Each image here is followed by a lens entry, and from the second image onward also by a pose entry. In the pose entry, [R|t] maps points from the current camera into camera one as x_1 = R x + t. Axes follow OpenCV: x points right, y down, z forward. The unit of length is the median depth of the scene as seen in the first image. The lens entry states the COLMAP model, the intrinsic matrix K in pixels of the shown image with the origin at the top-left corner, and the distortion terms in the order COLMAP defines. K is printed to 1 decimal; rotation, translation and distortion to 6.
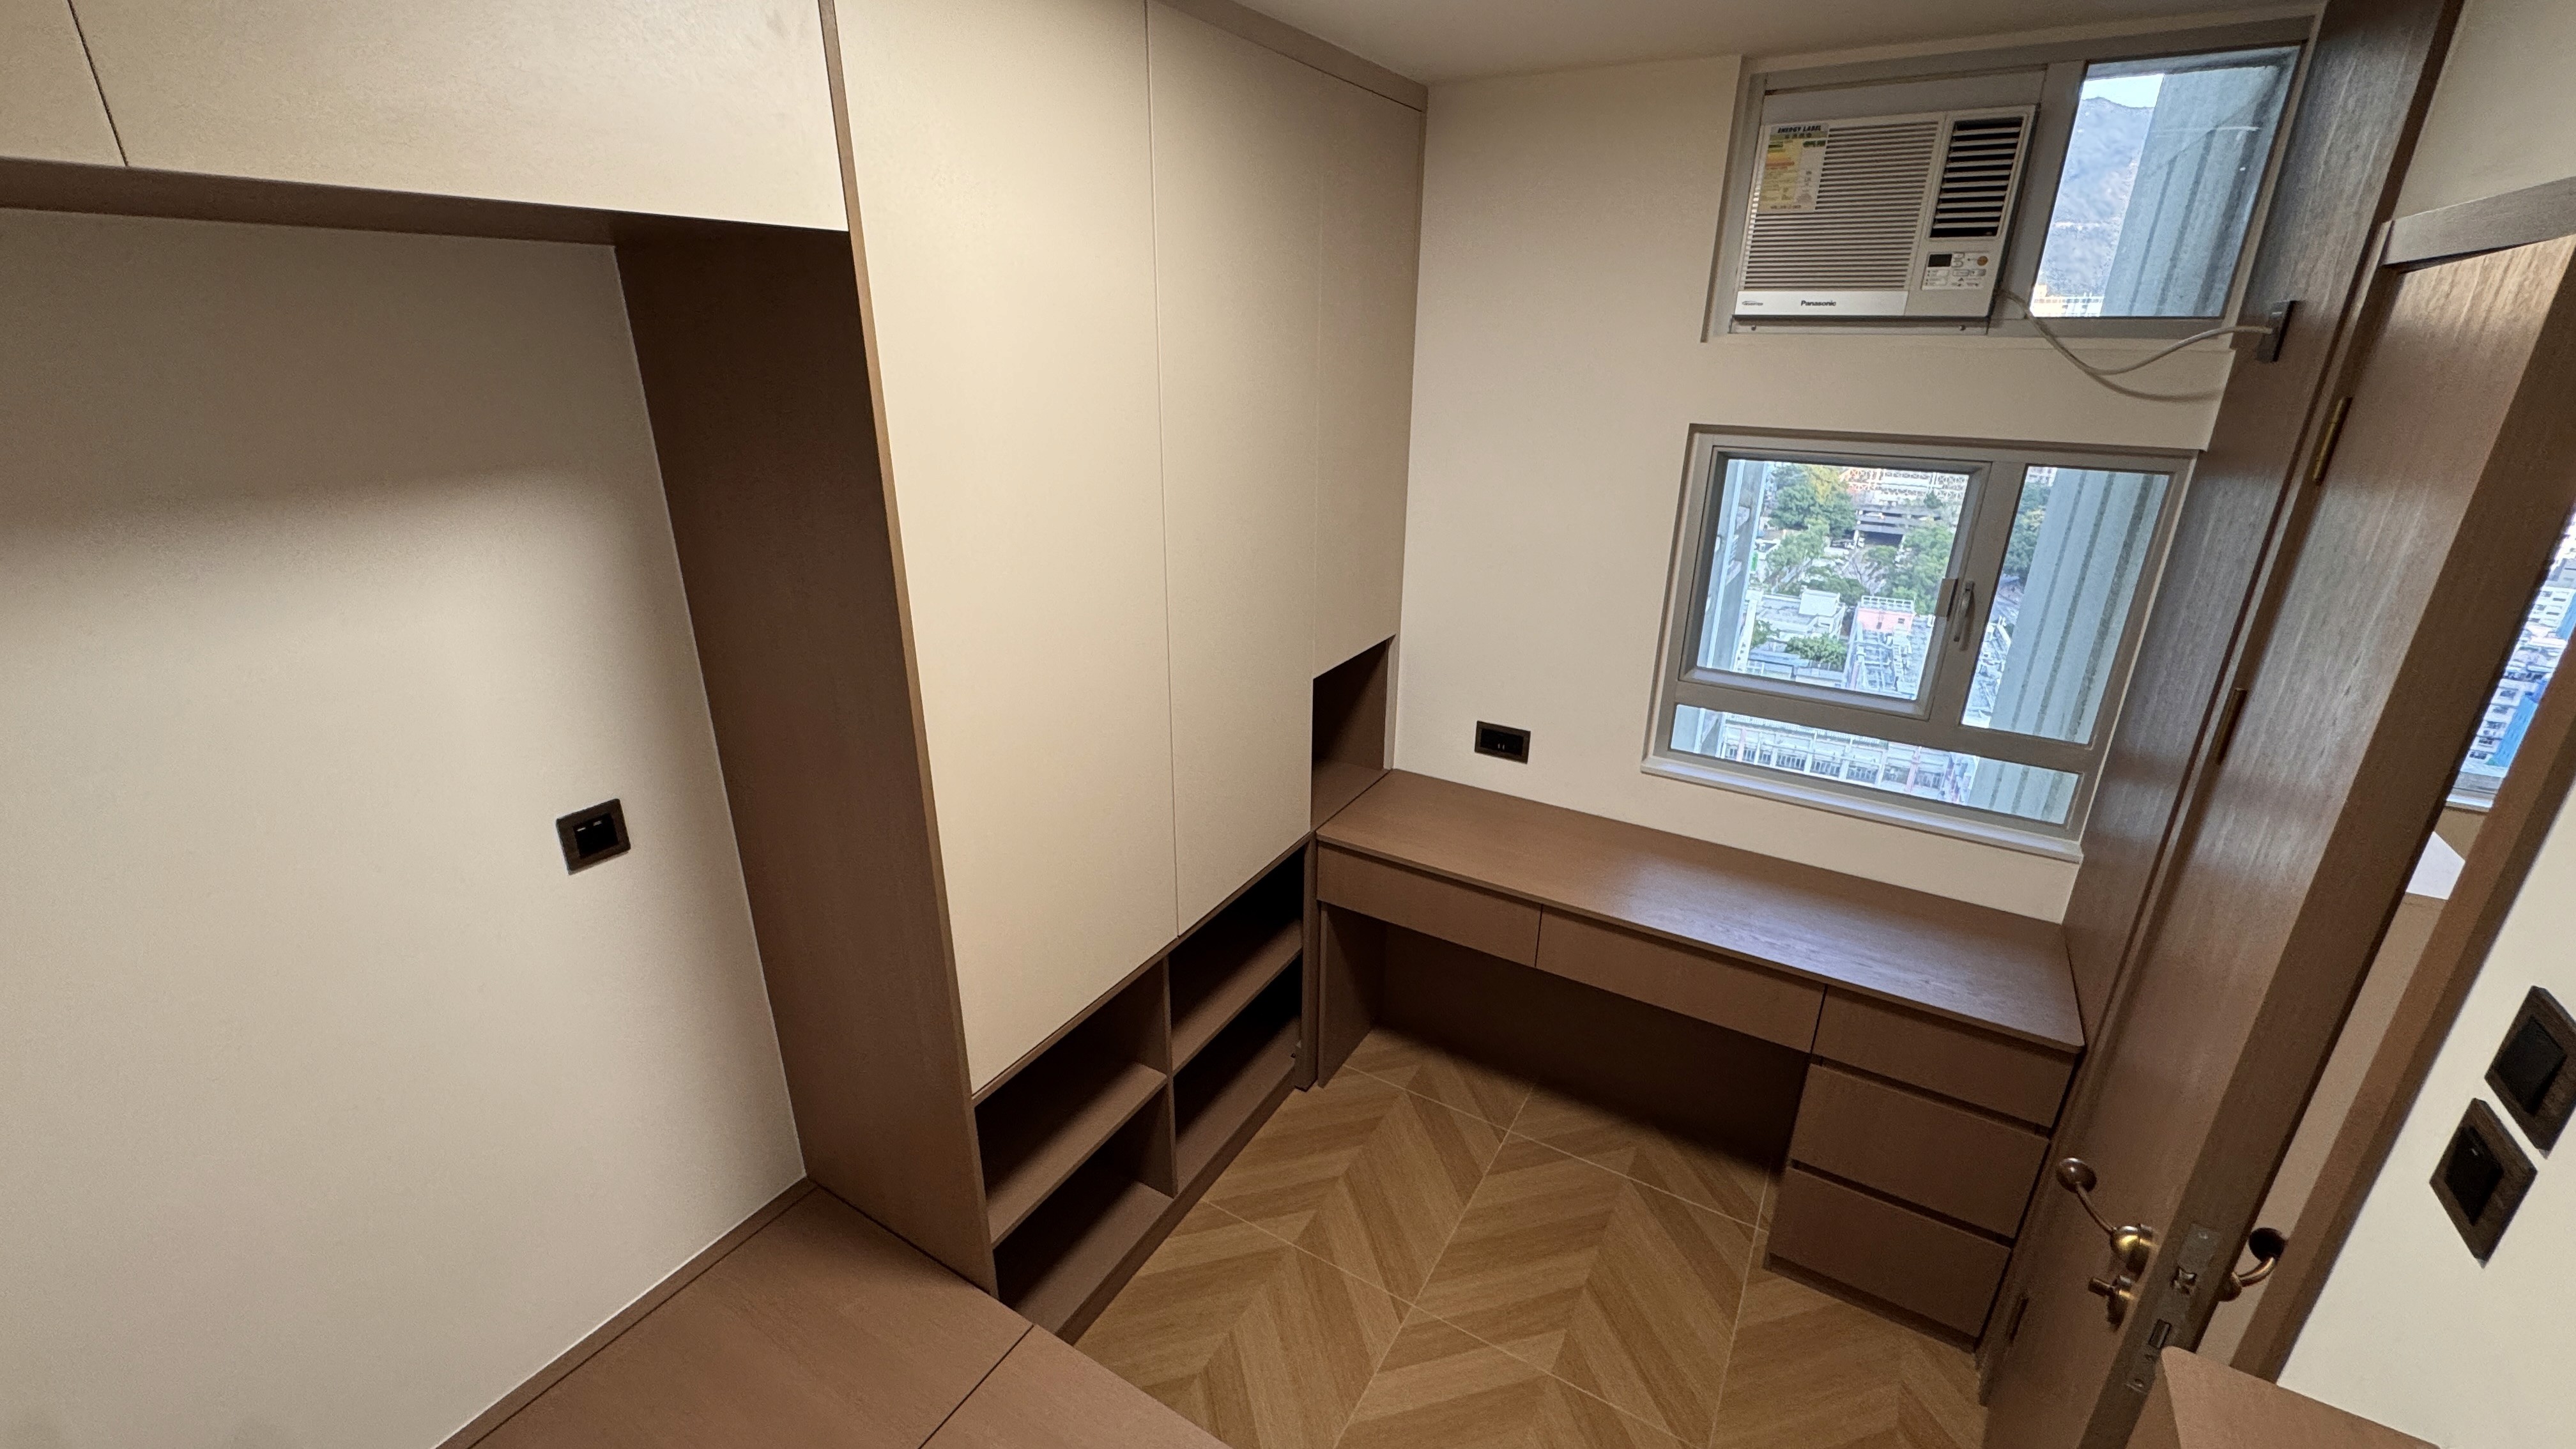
lens RADIAL K [[1021.7, 0, 1283.6], [0, 1021.7, 725.5], [0, 0, 1]] dist [-0.007697, 0.000621]
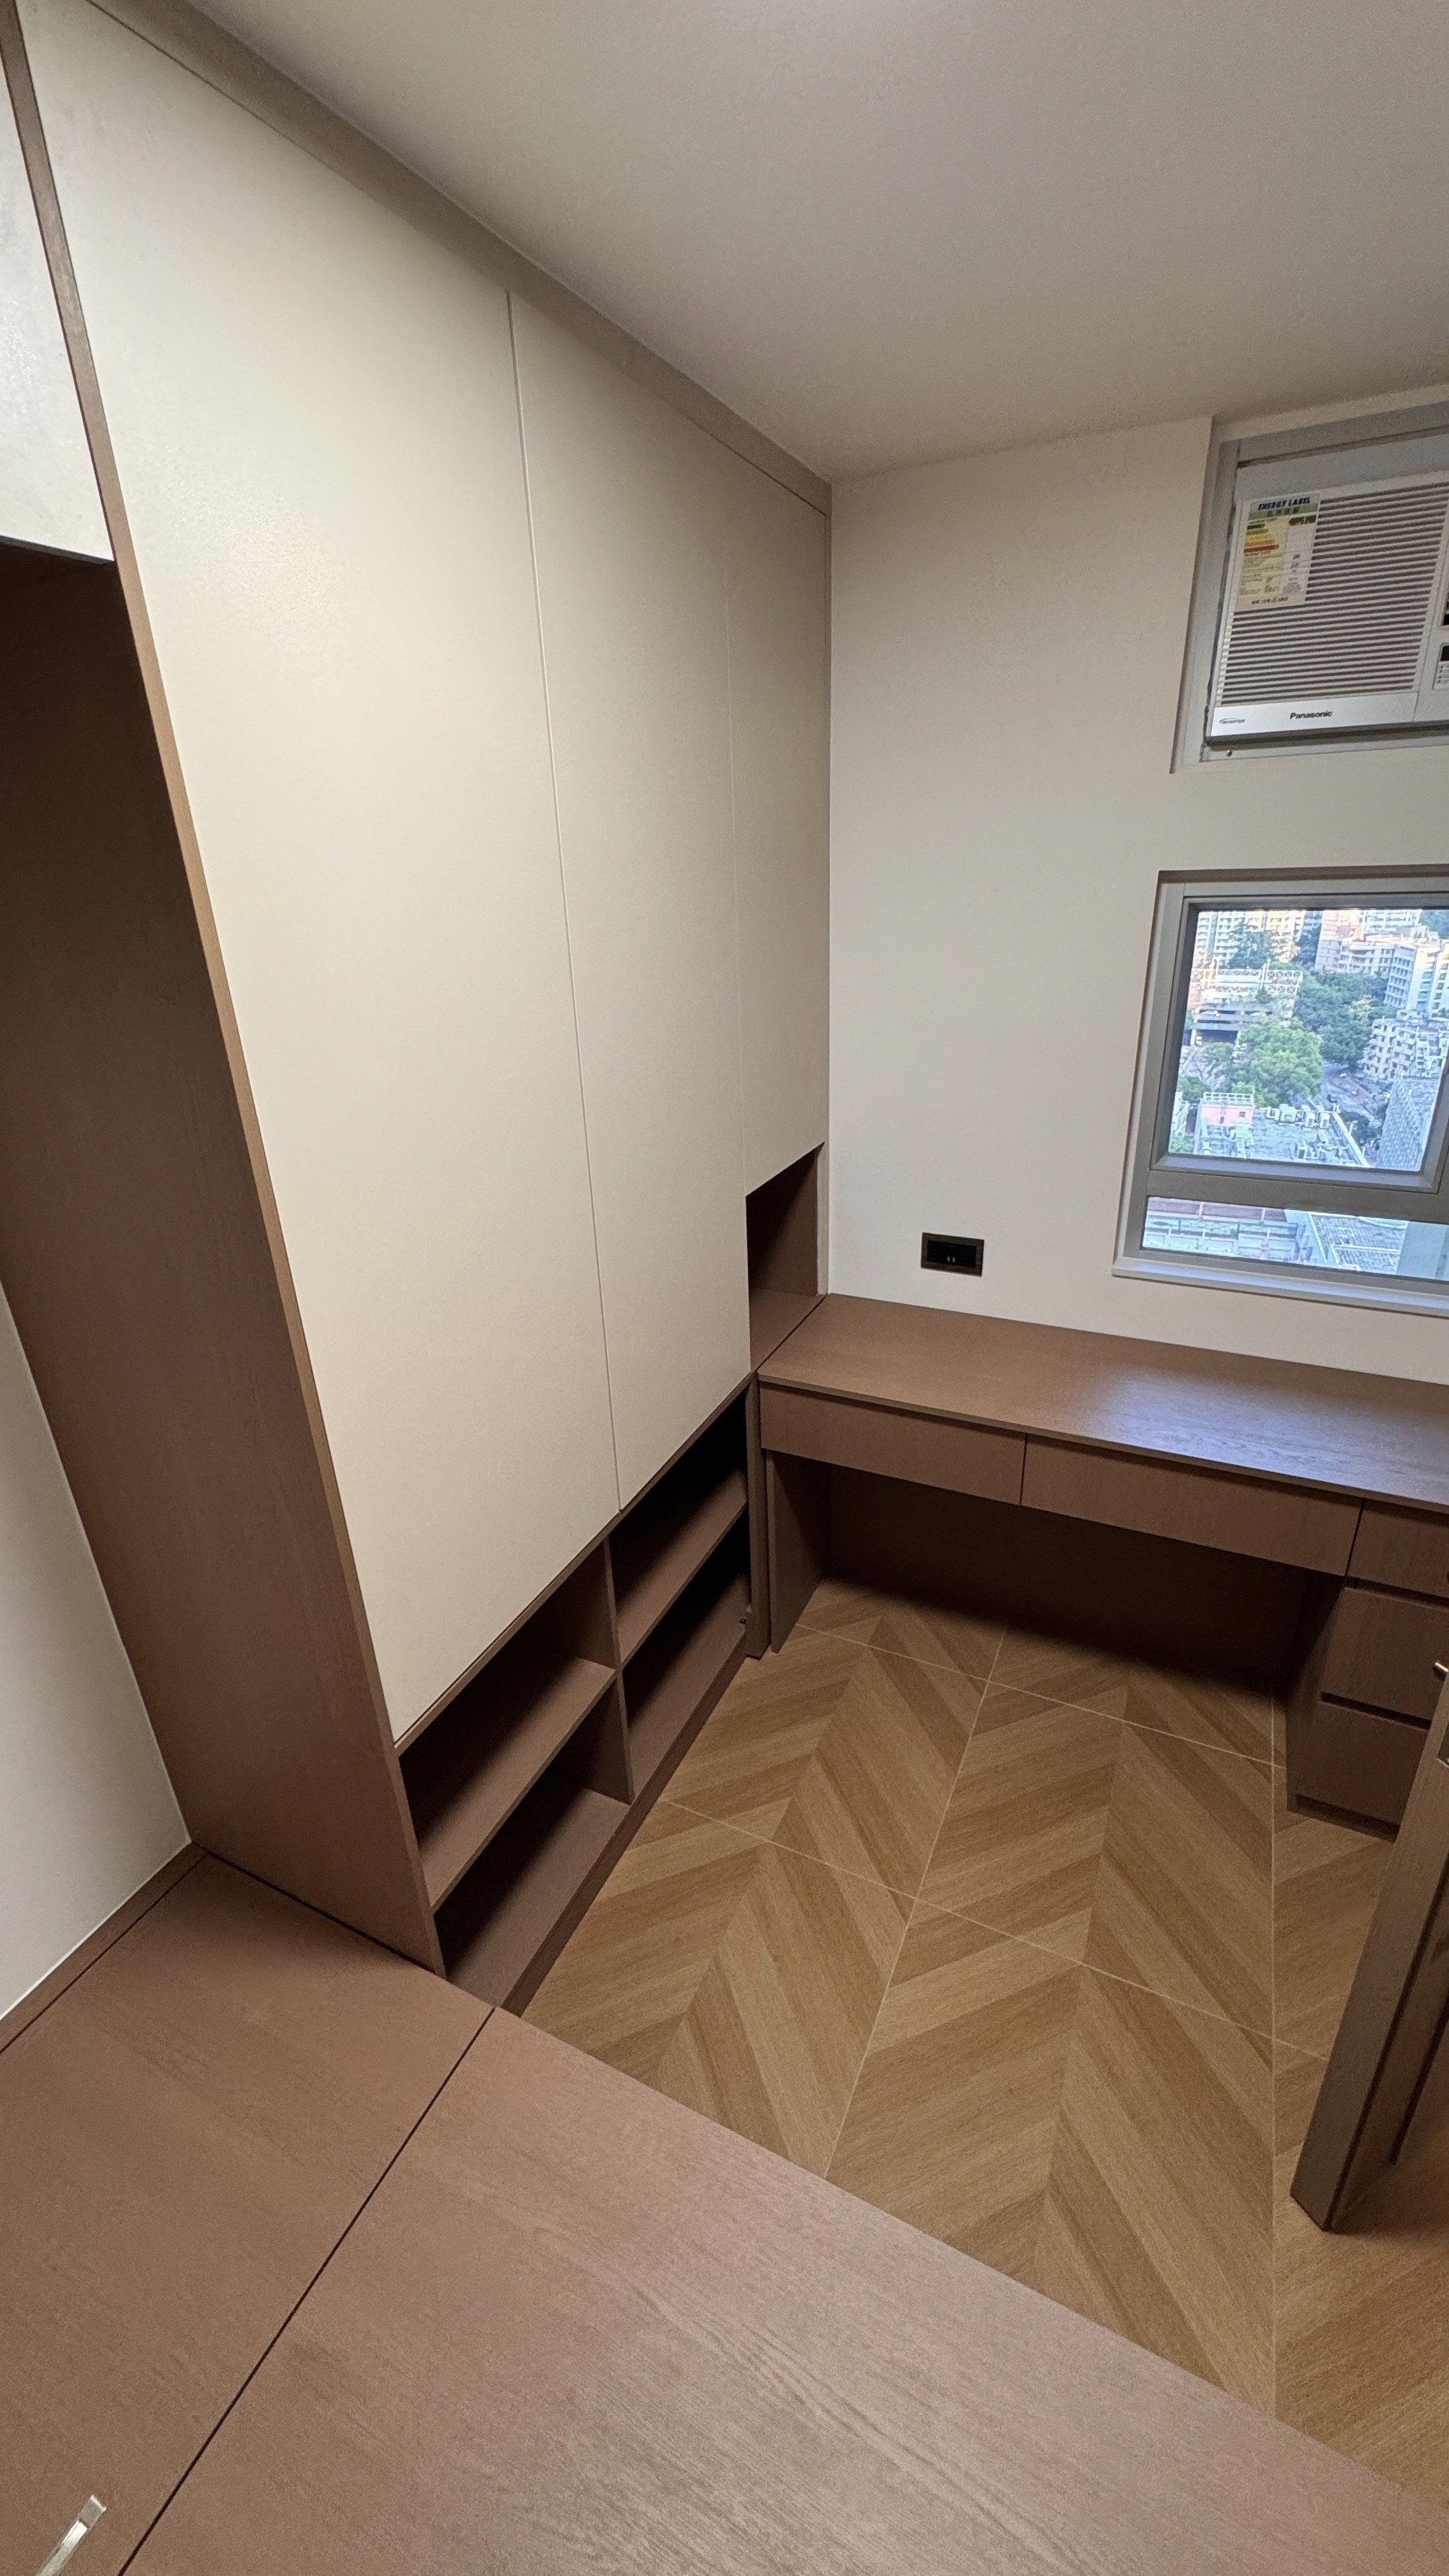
lens RADIAL K [[1021.7, 0, 725.8], [0, 1021.7, 1291.2], [0, 0, 1]] dist [-0.007697, 0.000621]
pose [[0.994771, -0.076423, 0.067747, -0.057269], [0.074099, 0.996594, 0.036177, 0.002390], [-0.070281, -0.030968, 0.997046, 0.154438]]
